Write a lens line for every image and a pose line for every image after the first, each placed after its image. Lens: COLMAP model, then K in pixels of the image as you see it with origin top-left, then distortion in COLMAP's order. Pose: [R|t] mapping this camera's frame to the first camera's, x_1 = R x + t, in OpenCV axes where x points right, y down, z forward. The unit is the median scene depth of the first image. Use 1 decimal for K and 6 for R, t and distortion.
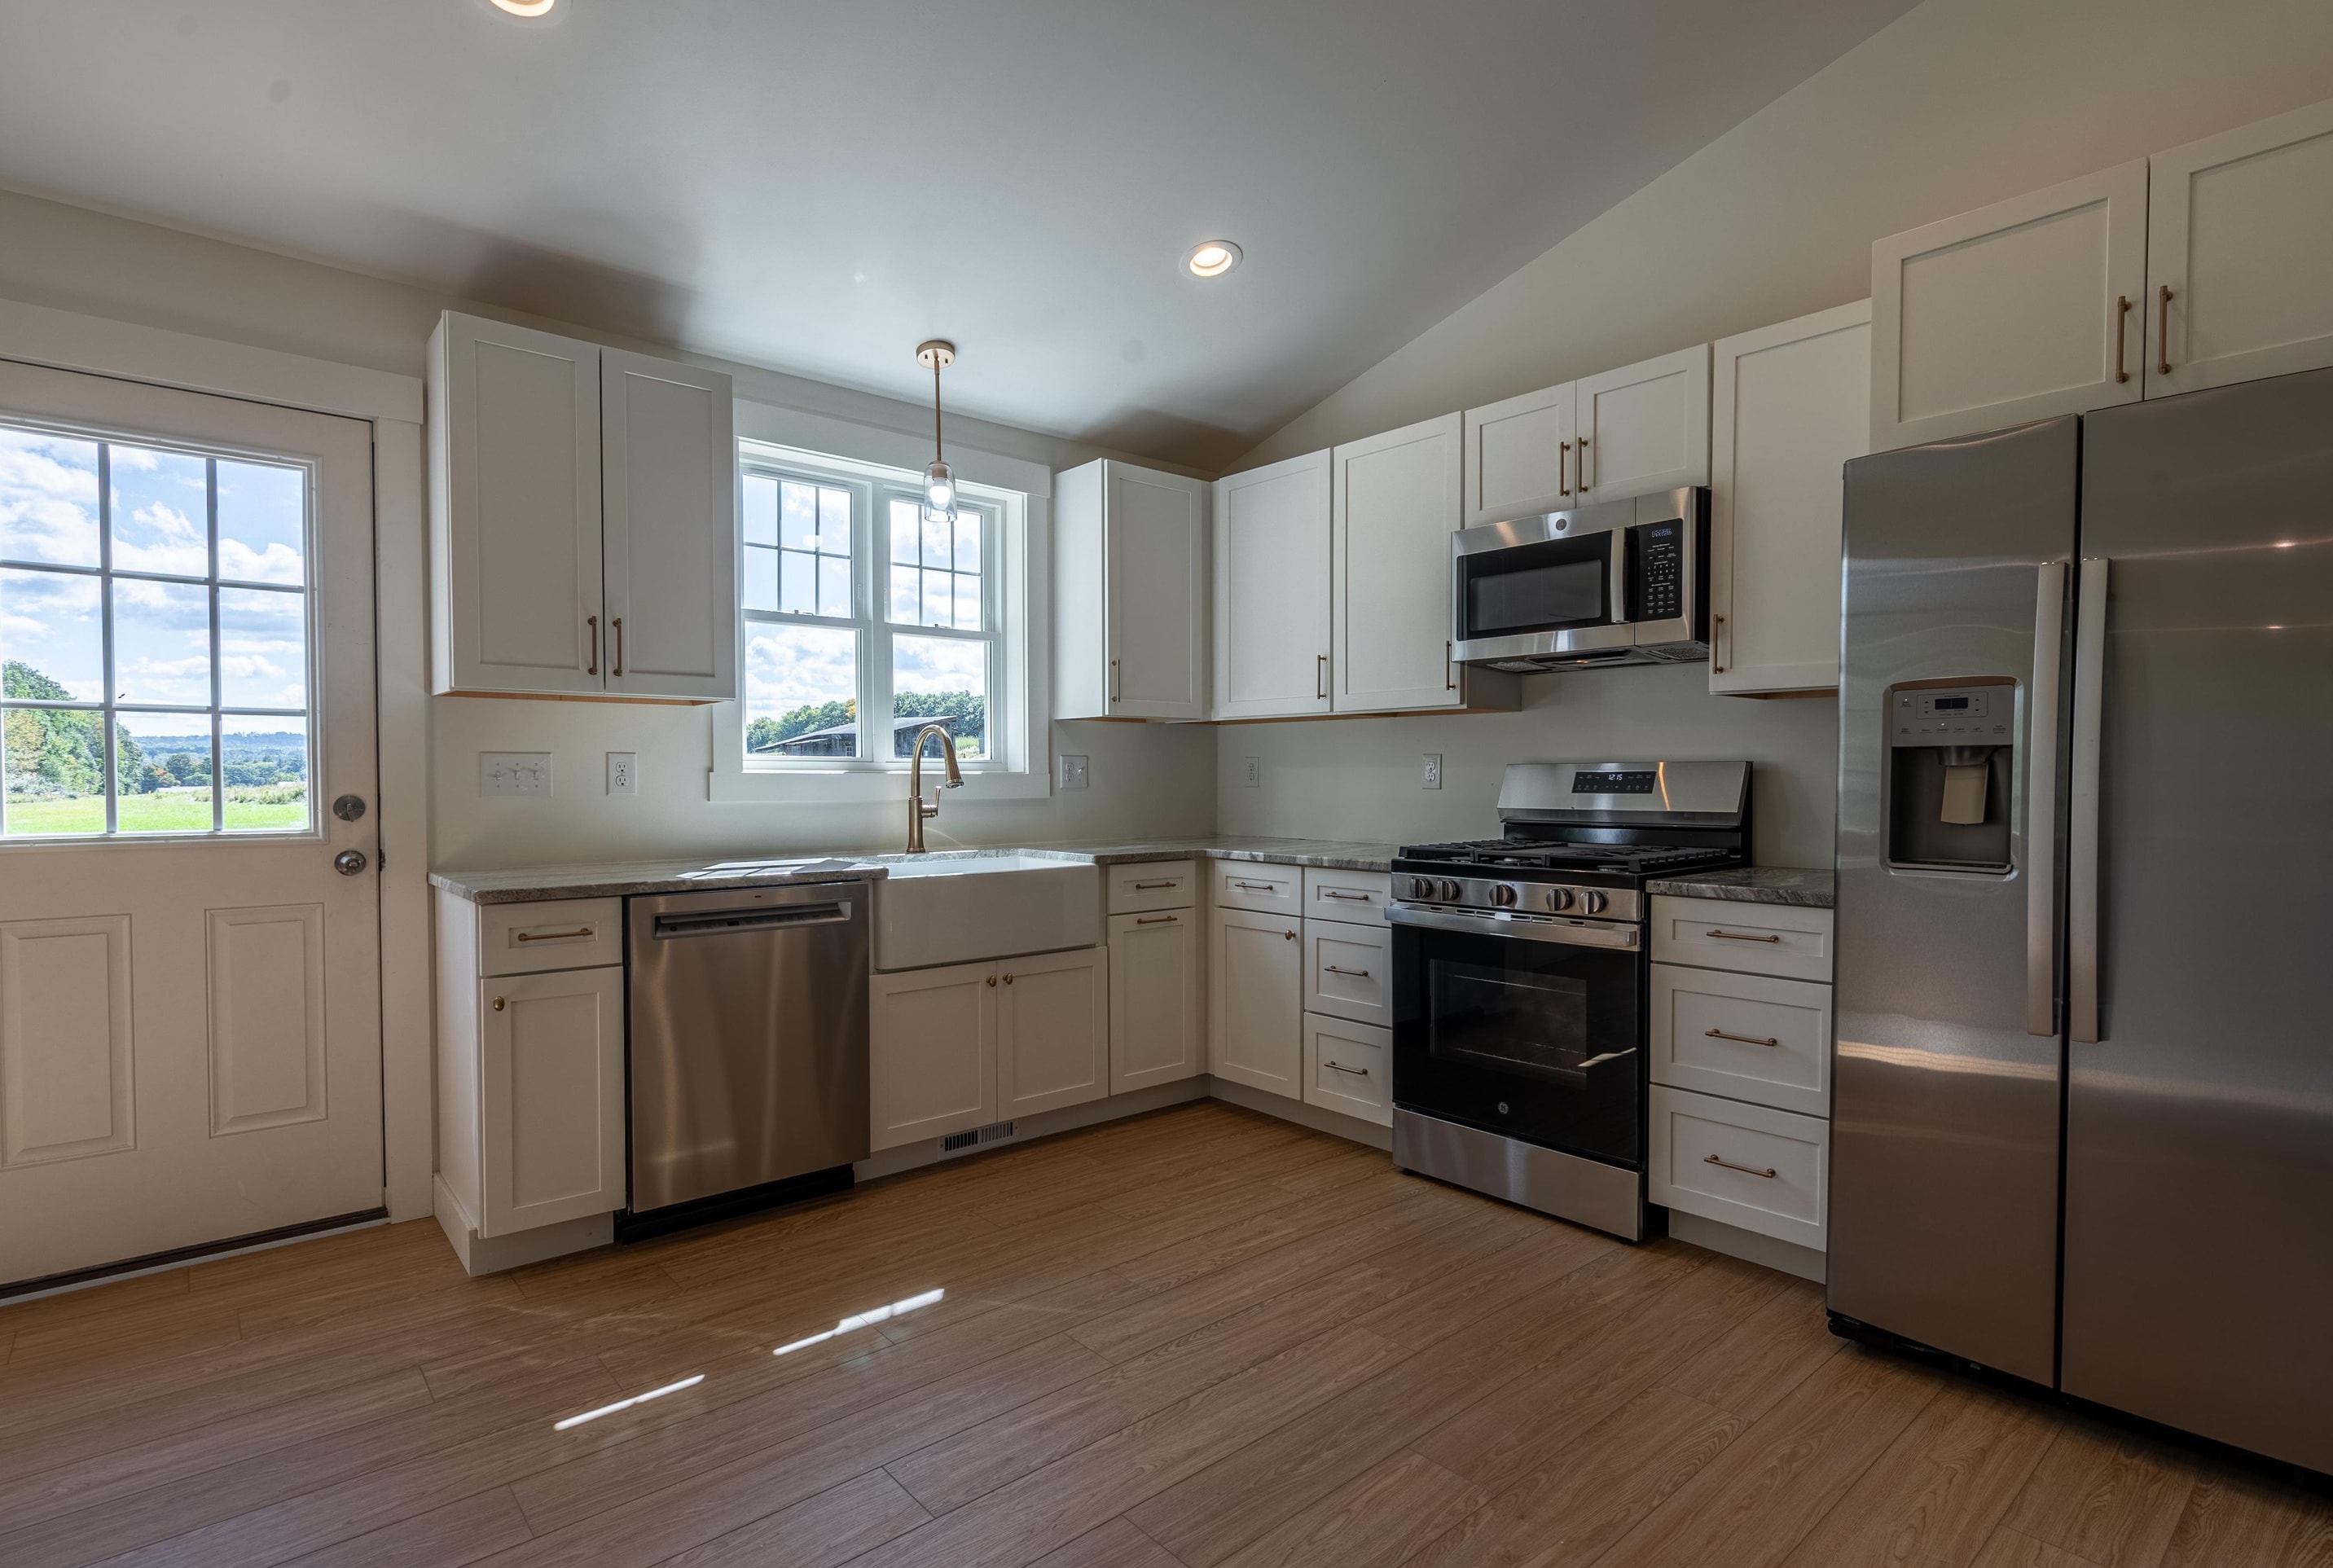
lens RADIAL K [[1139.0, 0, 1181.1], [0, 1139.0, 796.7], [0, 0, 1]] dist [-0.000495, 0.000344]
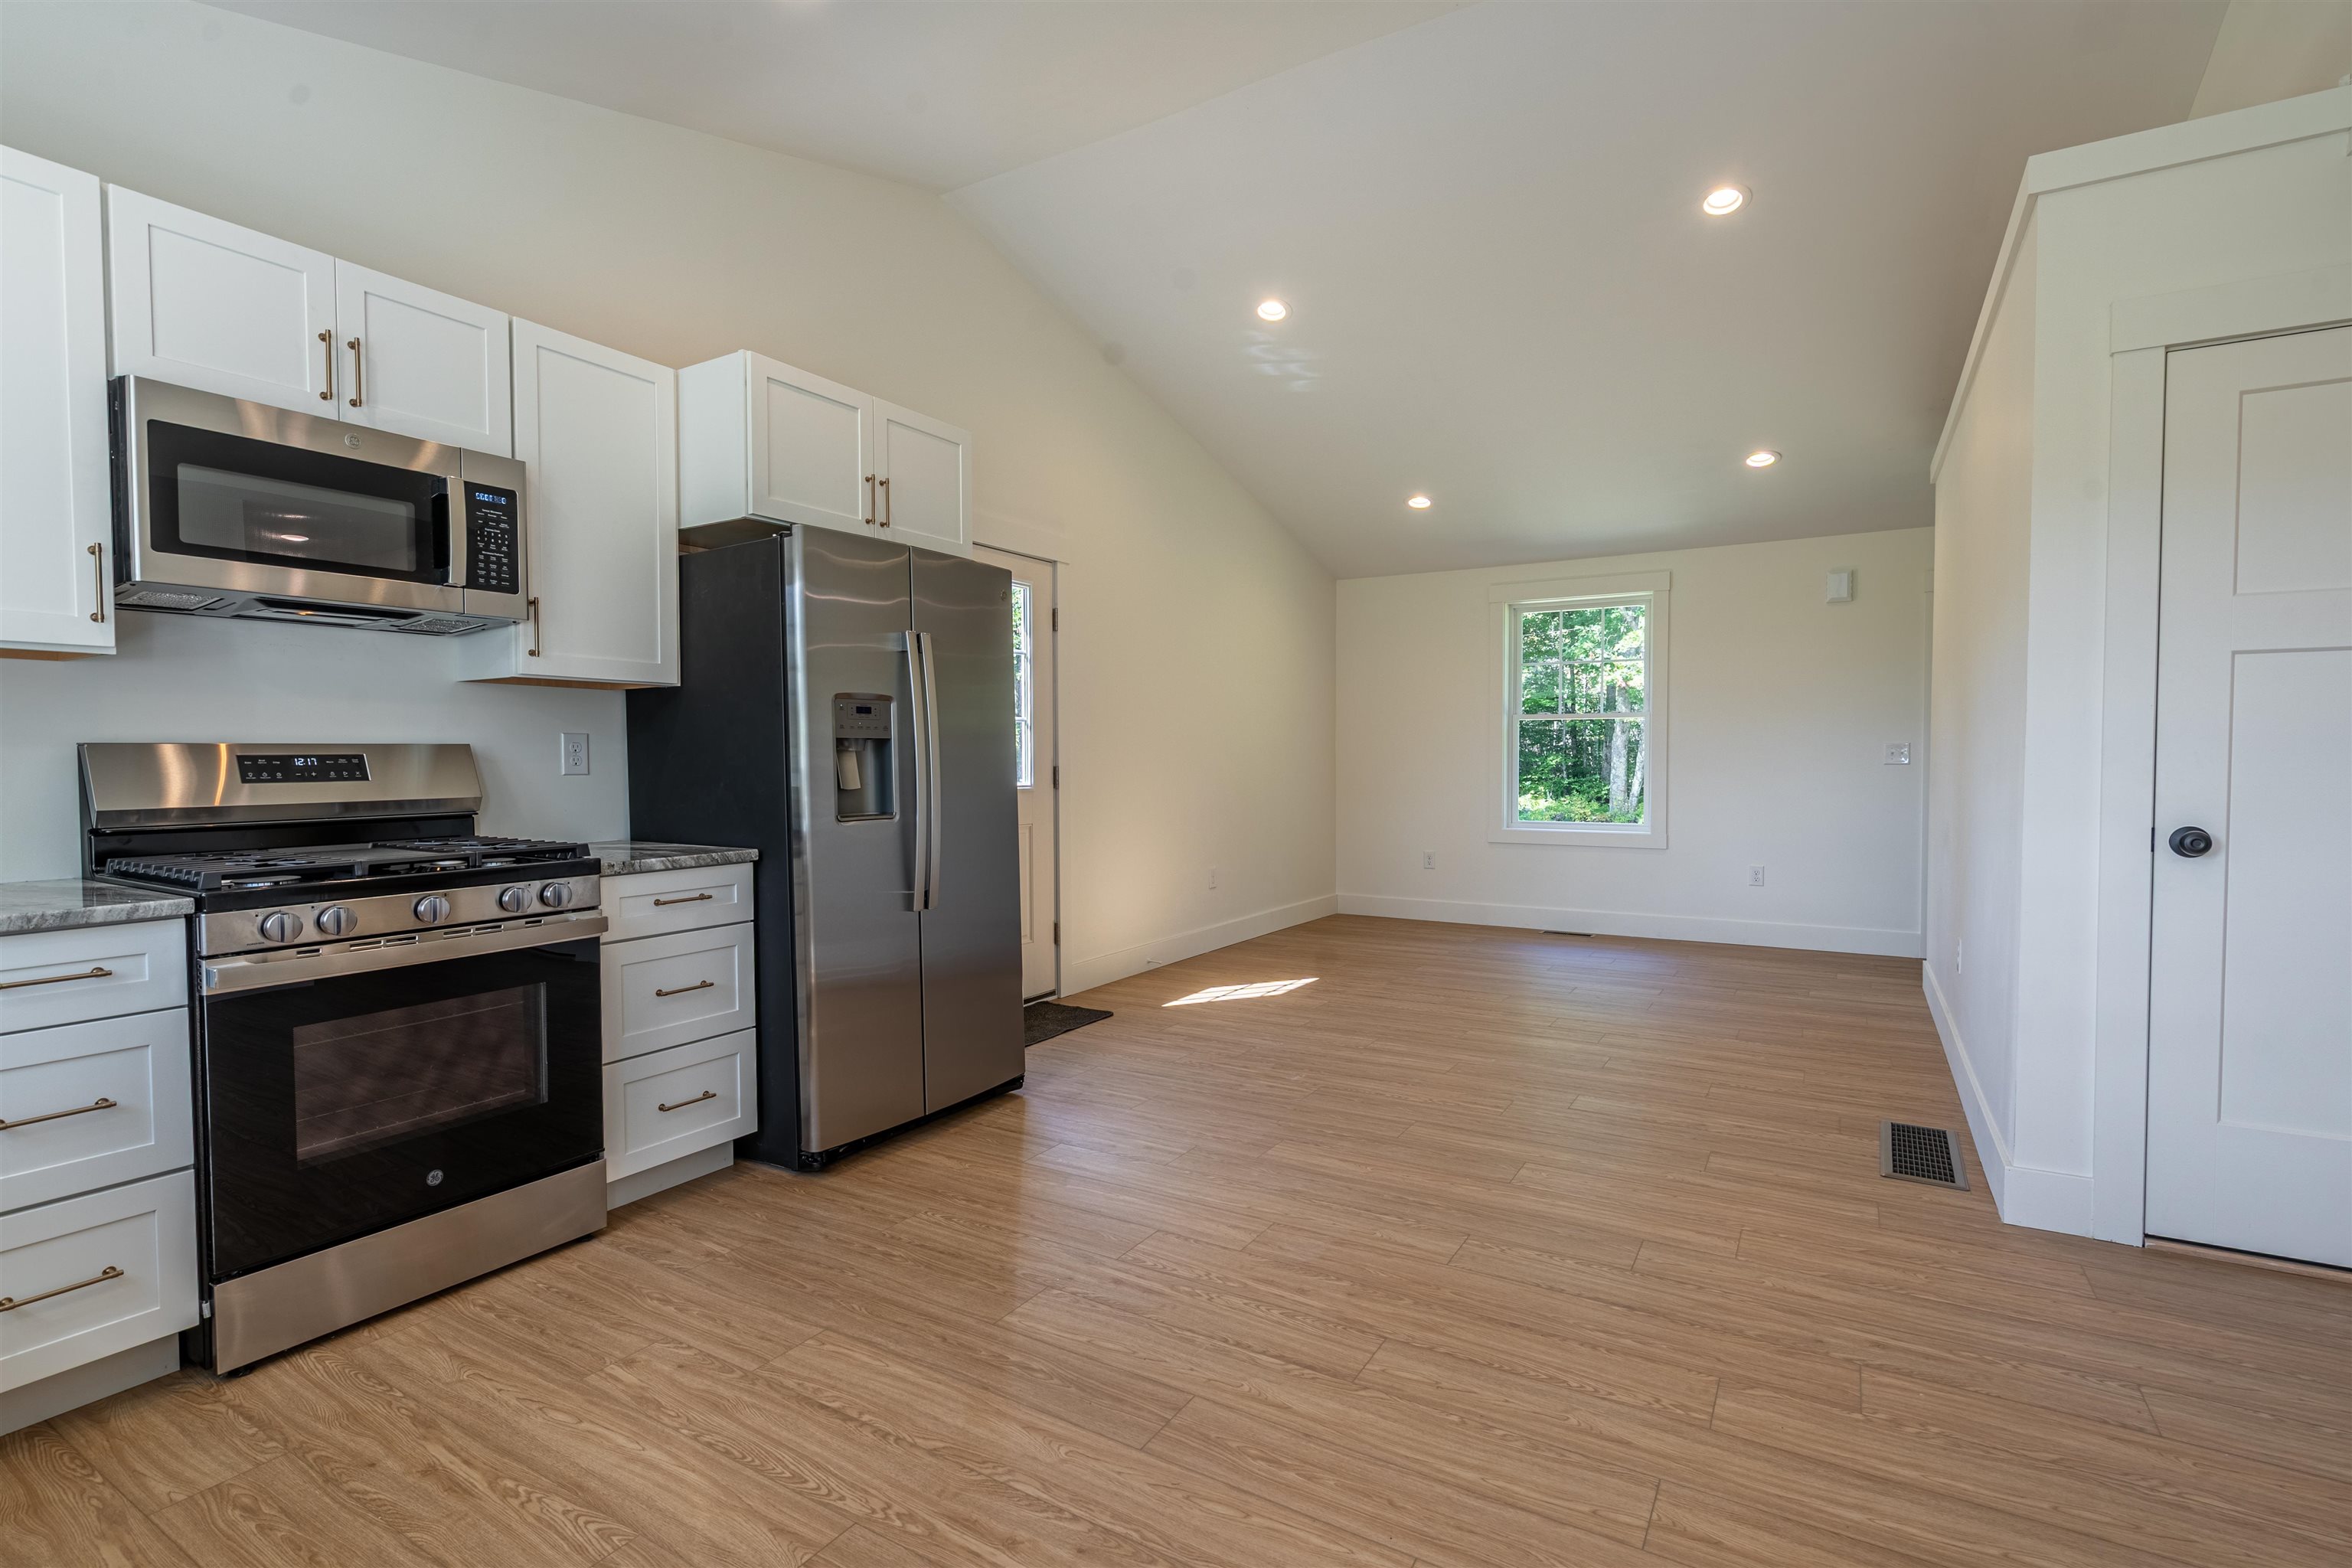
lens RADIAL K [[1082.1, 0, 1189.3], [0, 1082.1, 782.6], [0, 0, 1]] dist [-0.000513, 0.000535]
pose [[-0.296049, -0.021012, 0.954942, -0.547749], [0.022825, 0.999317, 0.029064, -0.011149], [-0.954900, 0.030401, -0.295367, 0.664256]]
